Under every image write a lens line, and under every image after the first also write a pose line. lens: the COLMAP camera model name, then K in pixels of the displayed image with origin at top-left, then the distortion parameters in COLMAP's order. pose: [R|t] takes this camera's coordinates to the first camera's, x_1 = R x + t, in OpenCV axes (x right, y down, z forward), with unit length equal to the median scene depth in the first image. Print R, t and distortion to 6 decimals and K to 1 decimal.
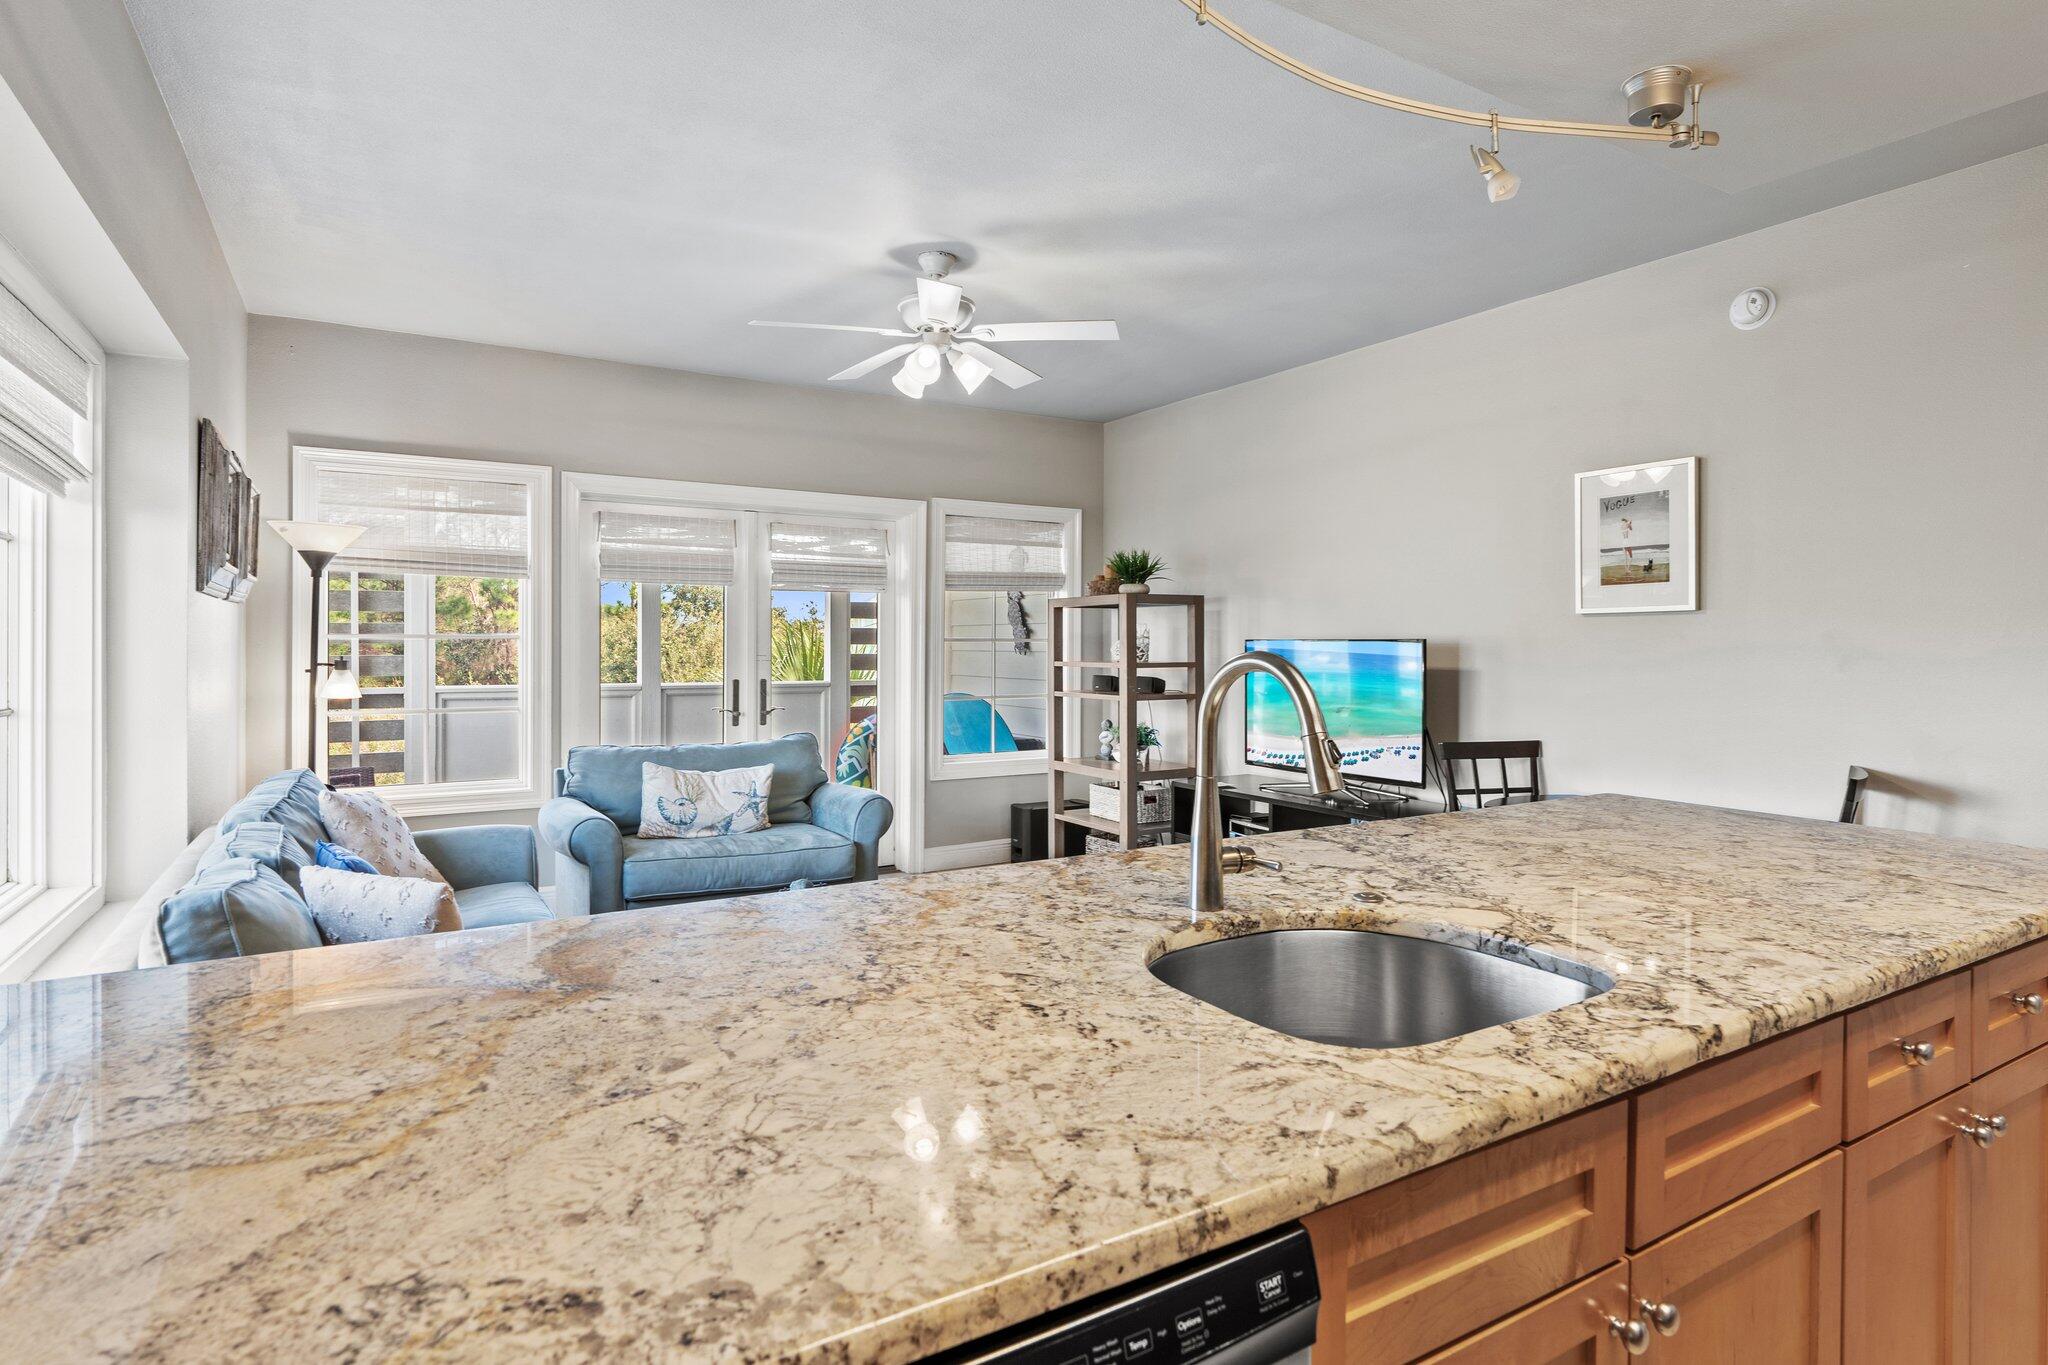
lens RADIAL K [[1089.8, 0, 1024.7], [0, 1089.8, 656.9], [0, 0, 1]] dist [-0.000403, -0.000062]
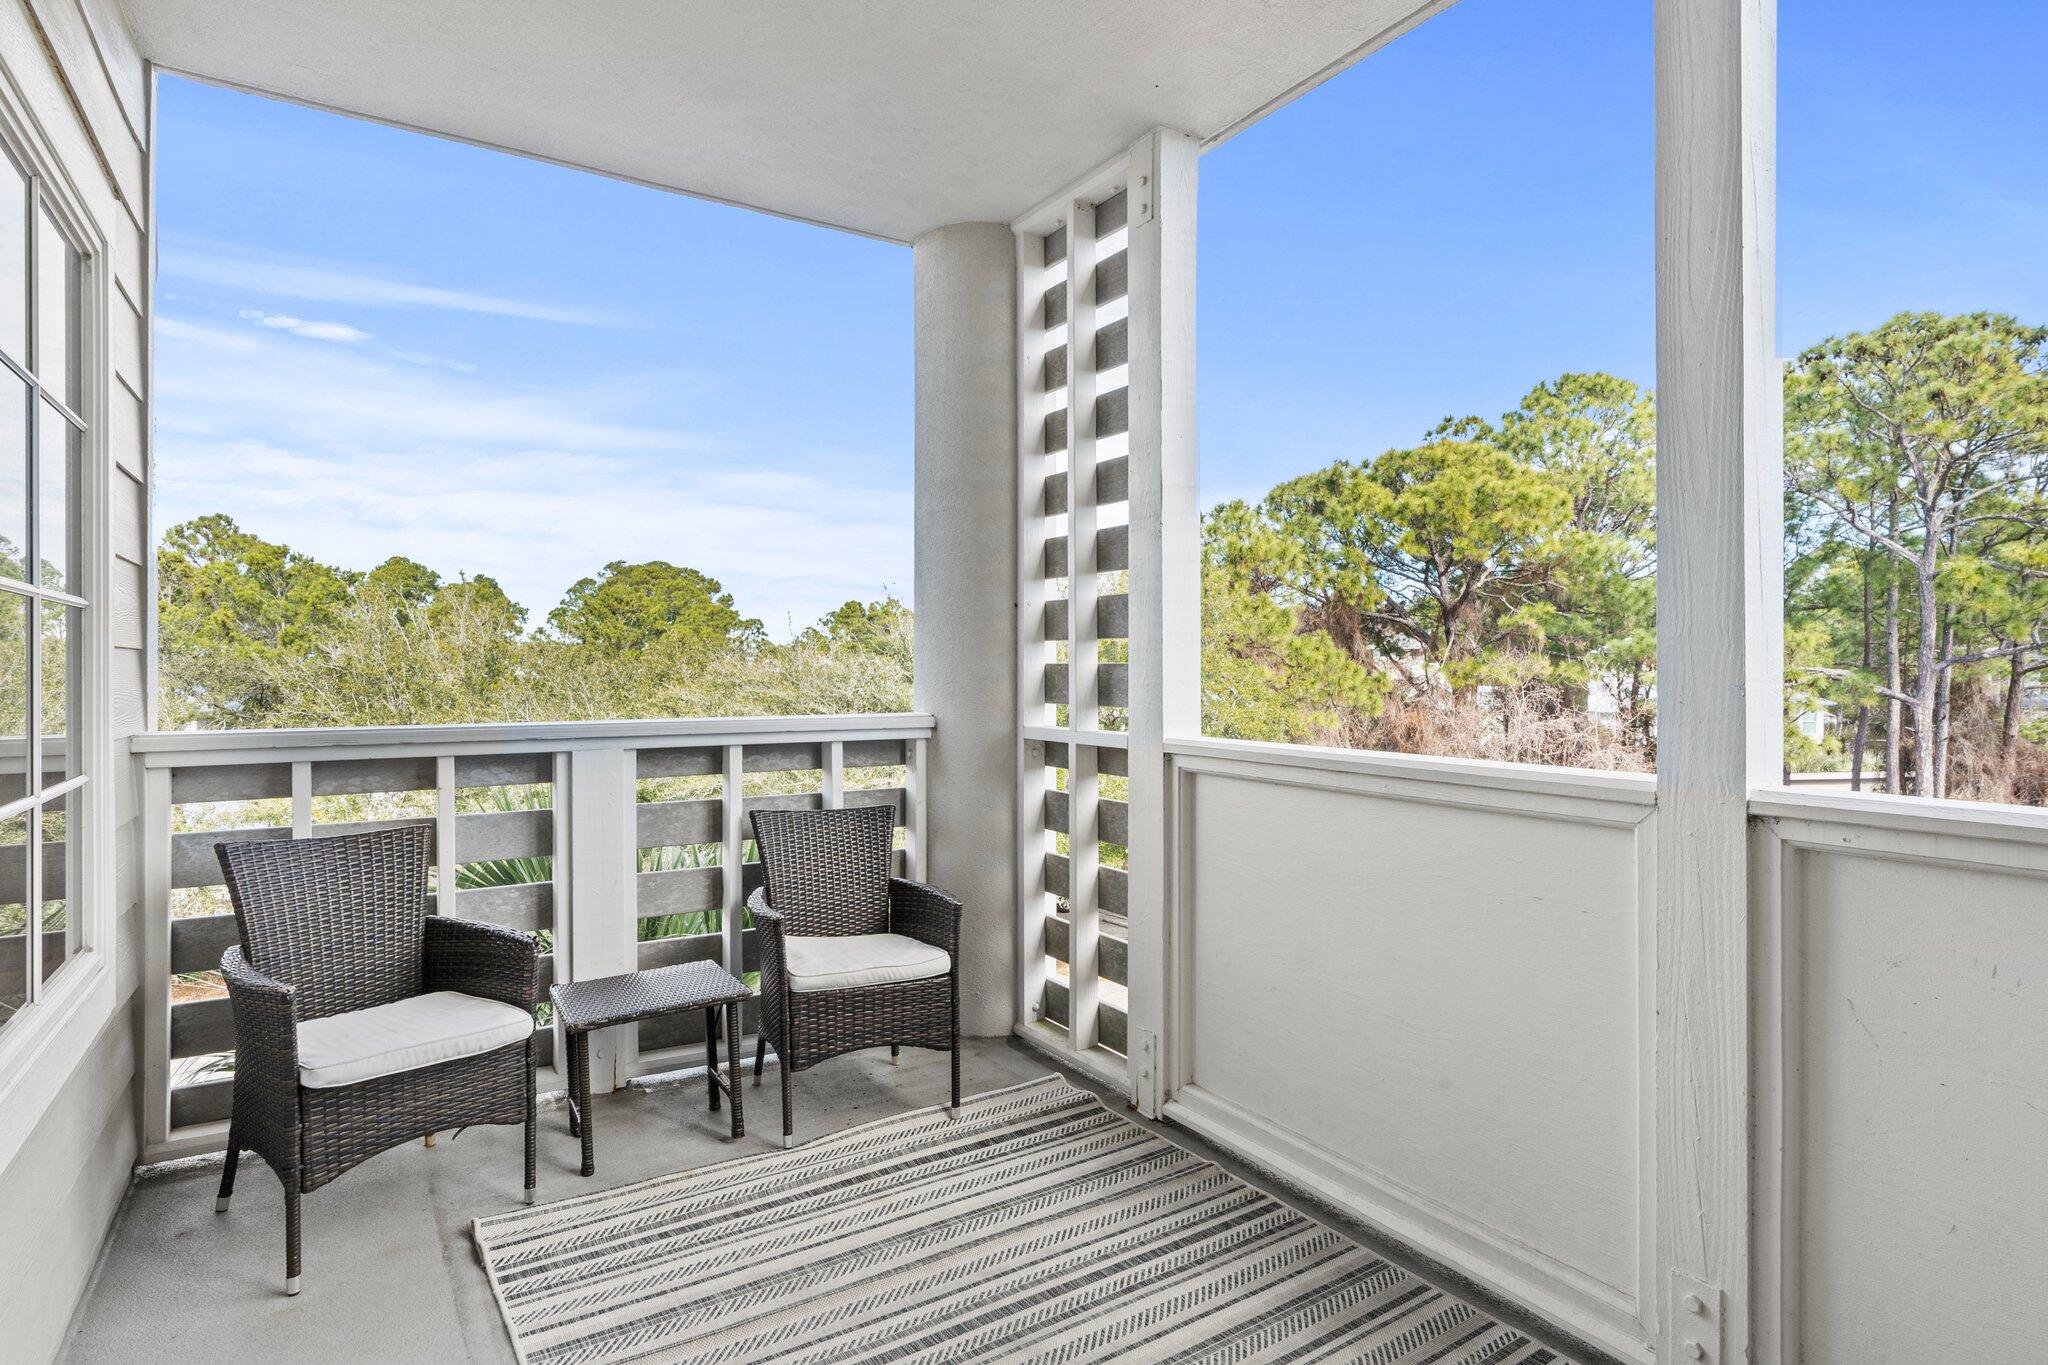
lens RADIAL K [[1069.8, 0, 1024.0], [0, 1069.8, 682.5], [0, 0, 1]] dist [-0.002350, 0.000020]
pose [[0.024406, 0.005357, -0.999688, -0.188849], [-0.013856, 0.999891, 0.005020, 0.006448], [0.999606, 0.013730, 0.024478, 1.314747]]
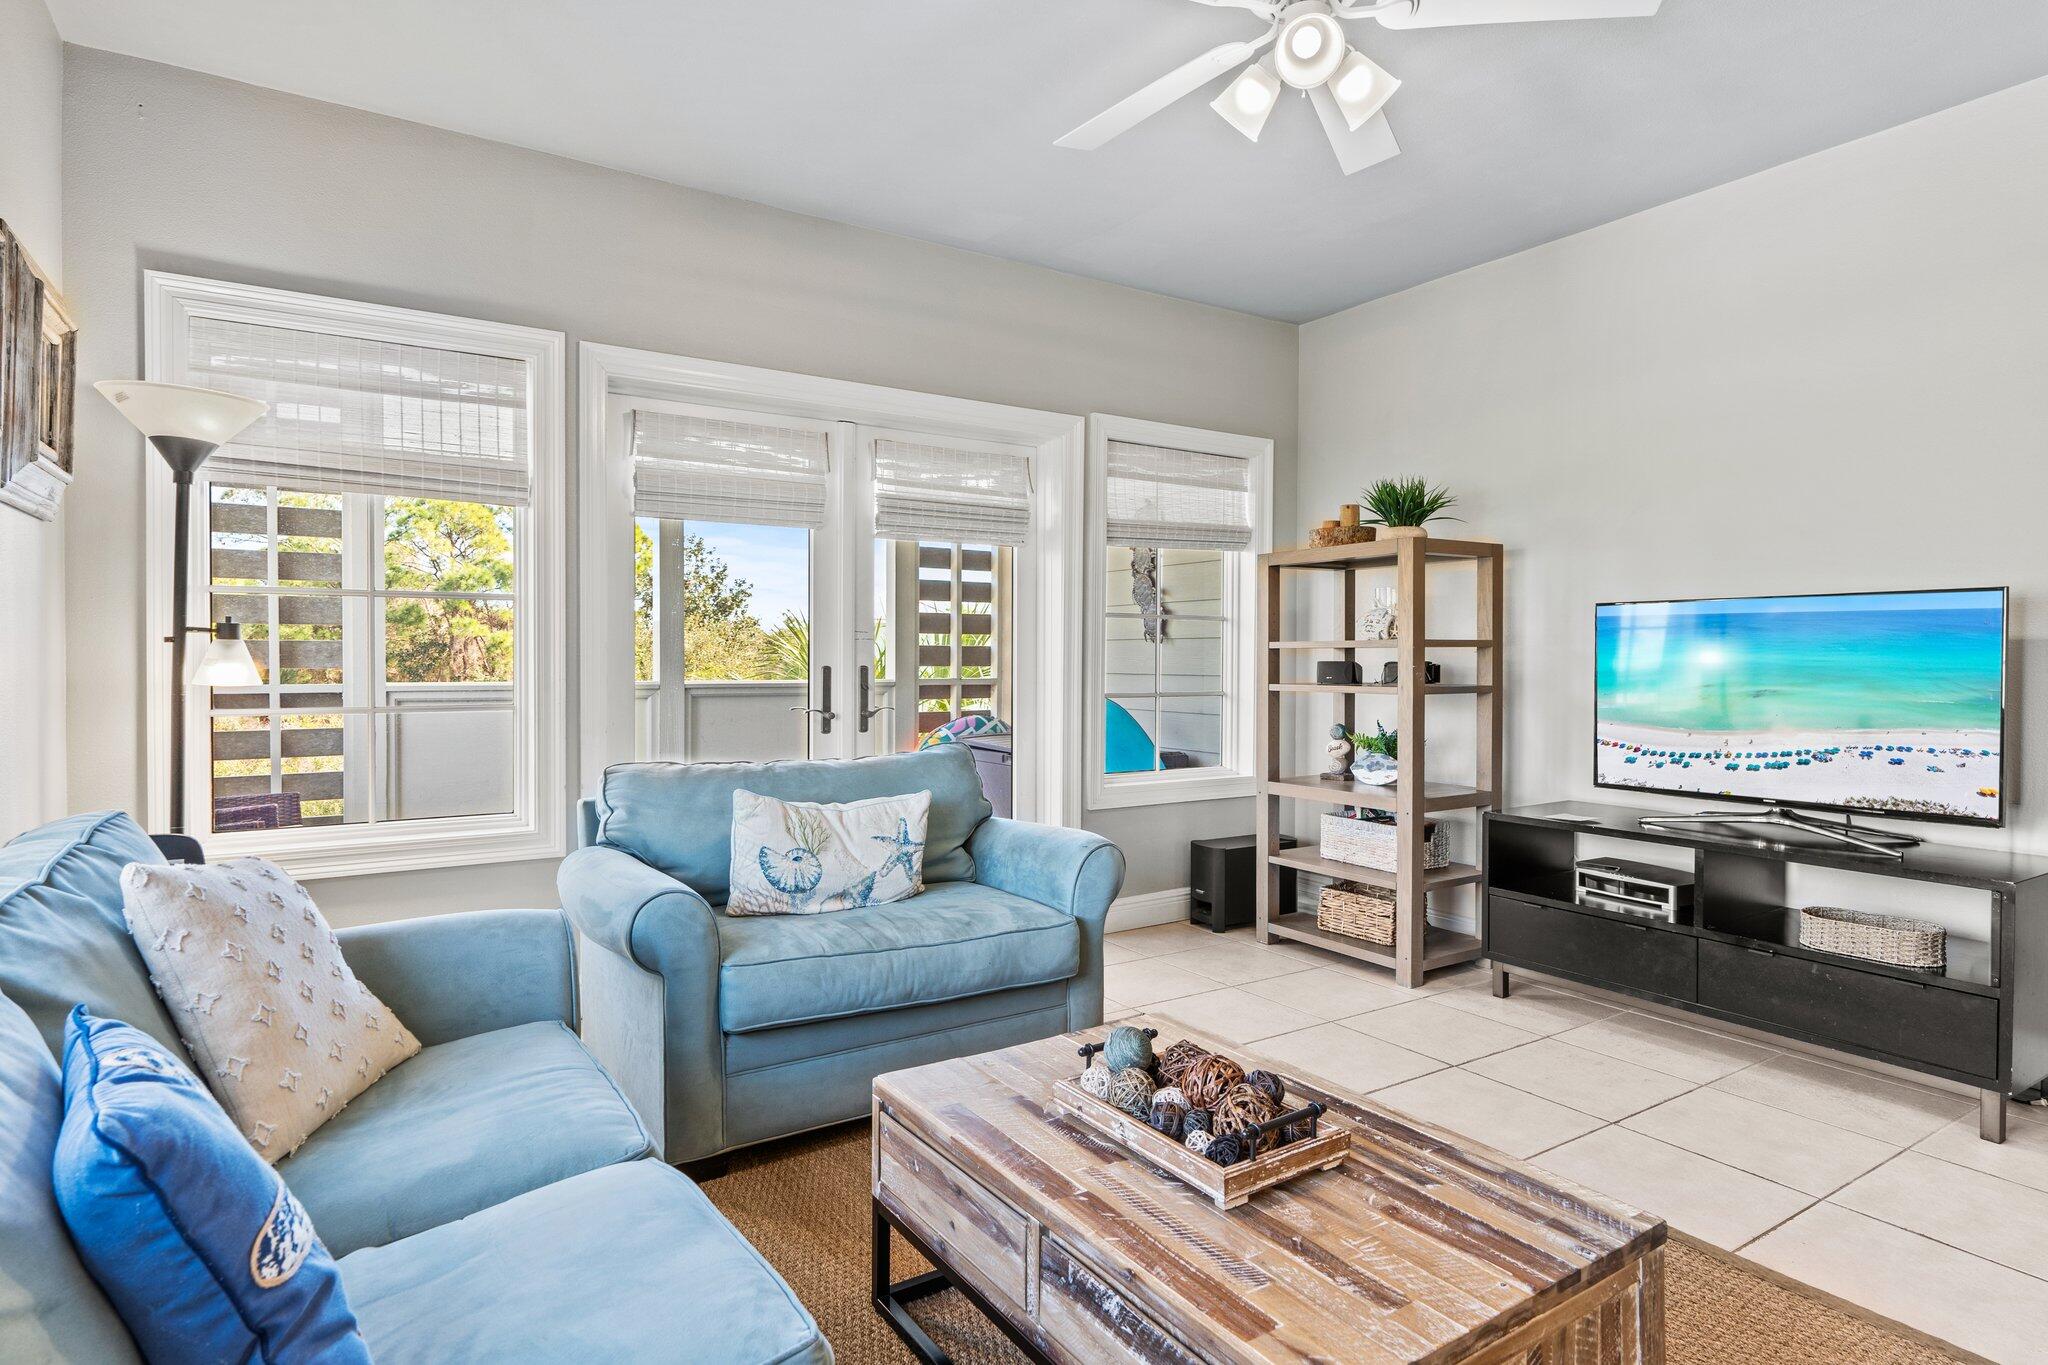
lens RADIAL K [[1110.5, 0, 1024.0], [0, 1110.5, 682.5], [0, 0, 1]] dist [-0.004806, -0.000963]
pose [[0.999661, -0.001448, 0.025989, -0.178175], [0.001169, 0.999941, 0.010762, 0.026792], [-0.026003, -0.010728, 0.999604, 0.331578]]
